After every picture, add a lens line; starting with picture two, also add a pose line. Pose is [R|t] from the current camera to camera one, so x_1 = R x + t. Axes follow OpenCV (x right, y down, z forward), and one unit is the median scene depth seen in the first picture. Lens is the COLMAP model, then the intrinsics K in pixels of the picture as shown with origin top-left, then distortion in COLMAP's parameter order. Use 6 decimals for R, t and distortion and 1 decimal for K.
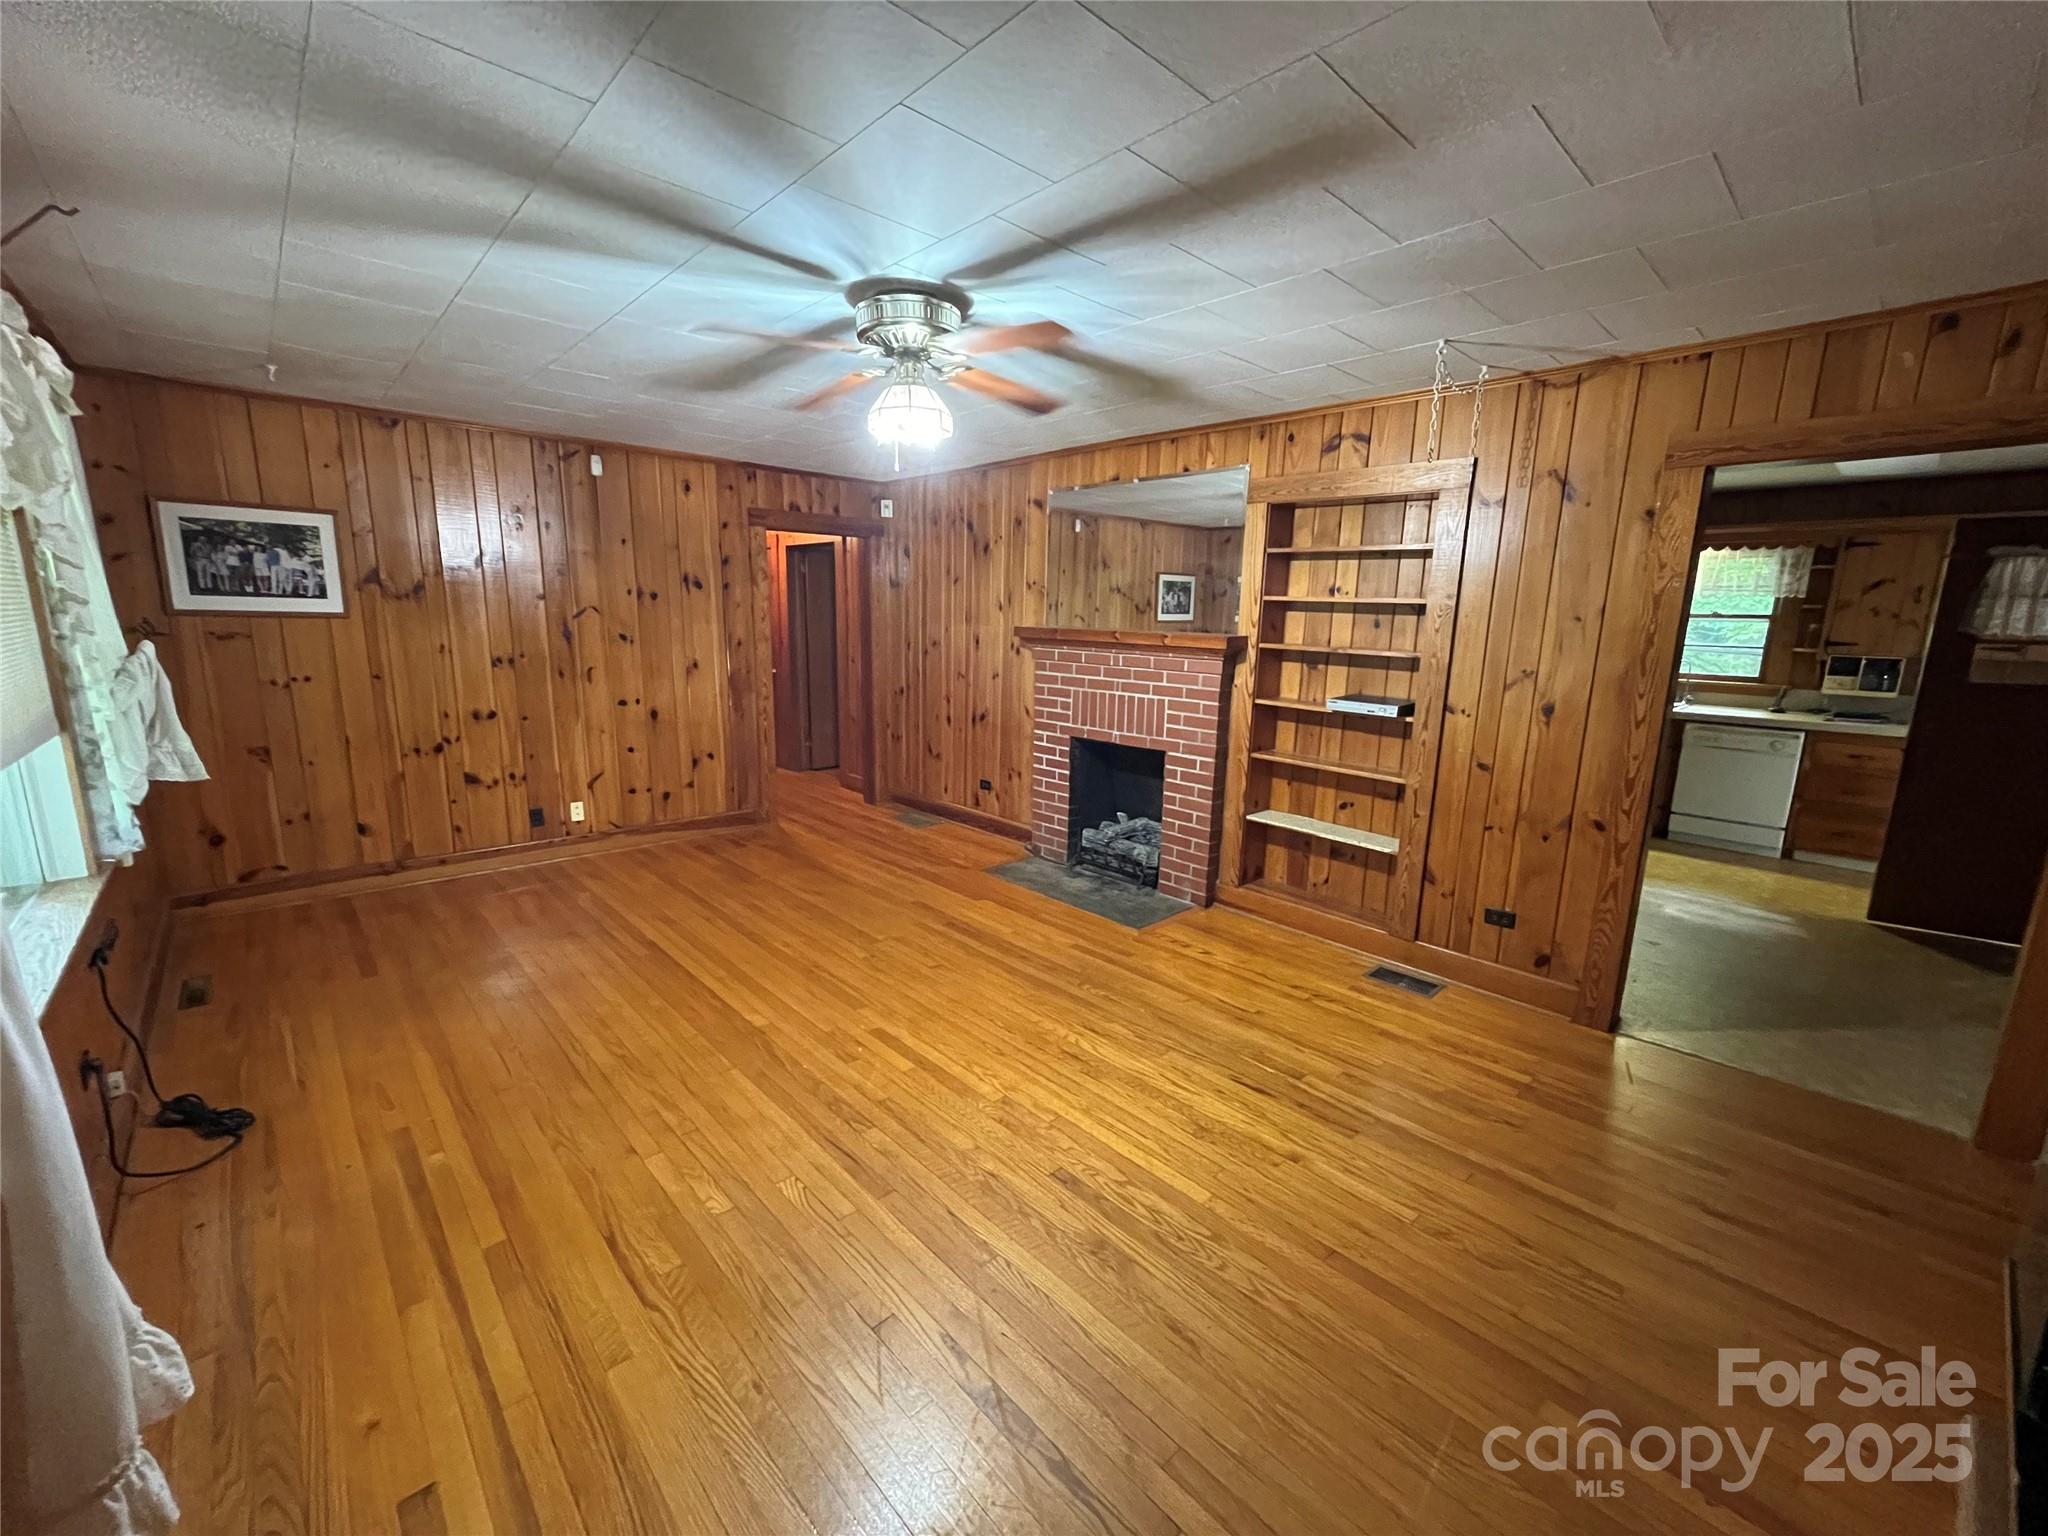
lens RADIAL K [[827.6, 0, 1028.4], [0, 827.6, 770.7], [0, 0, 1]] dist [-0.000977, 0.000118]
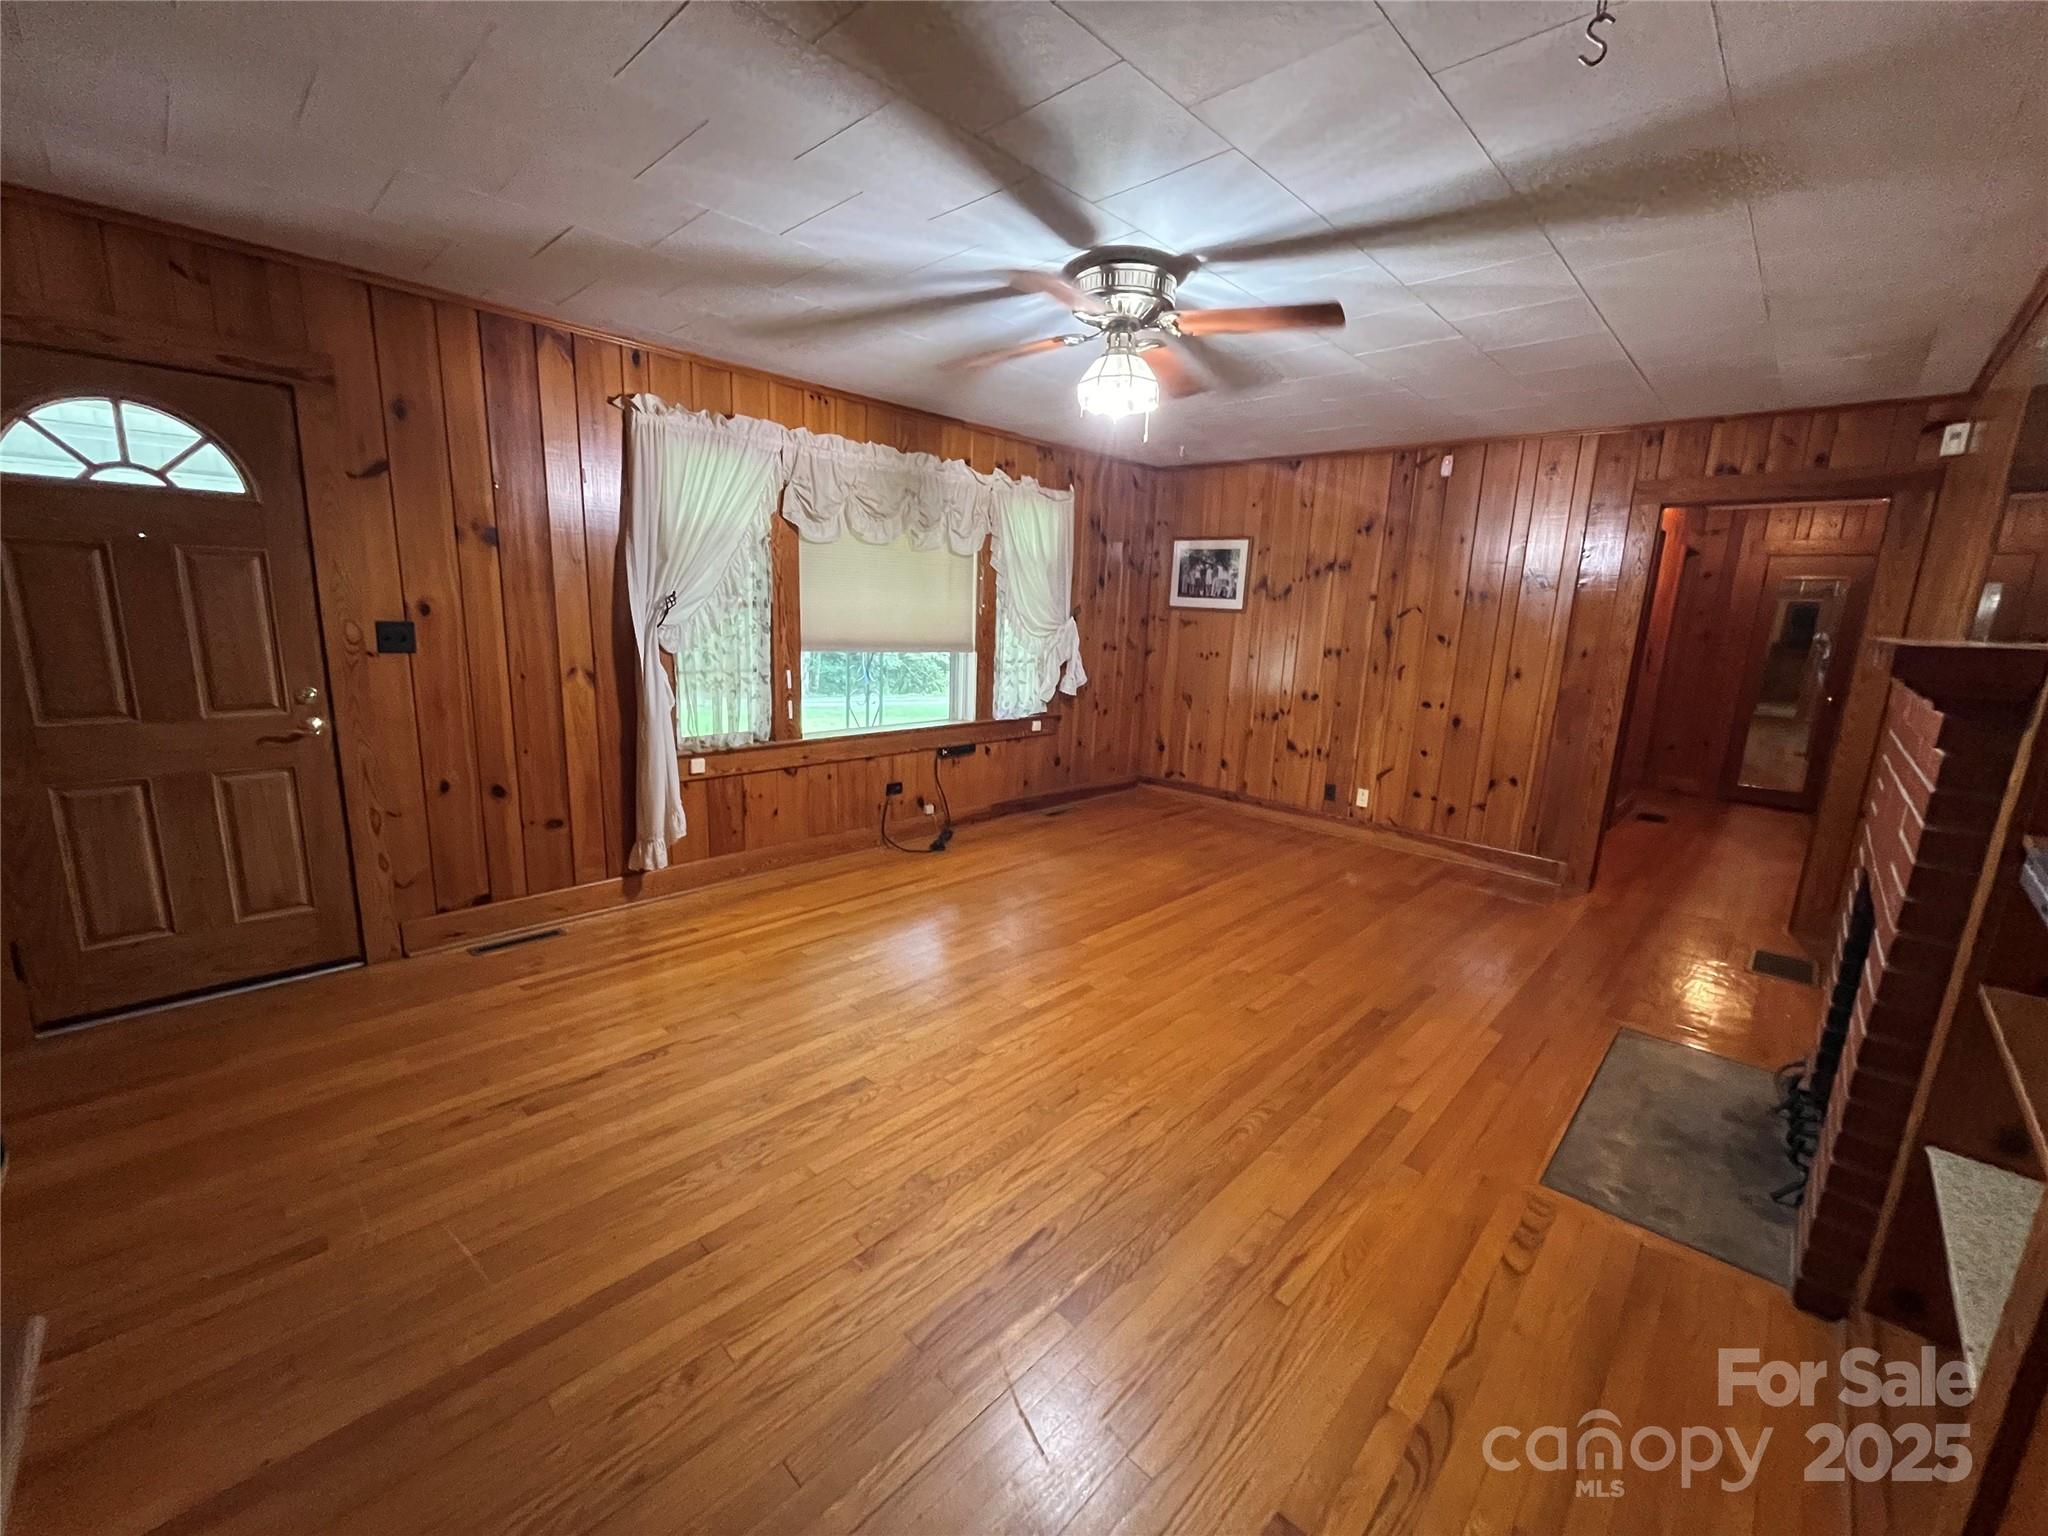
lens RADIAL K [[827.6, 0, 1014.6], [0, 827.6, 768.5], [0, 0, 1]] dist [-0.000977, 0.000118]
pose [[0.050716, 0.179297, -0.982487, 0.545071], [-0.223076, 0.960932, 0.163848, -0.070732], [0.973481, 0.210859, 0.088731, 0.523290]]
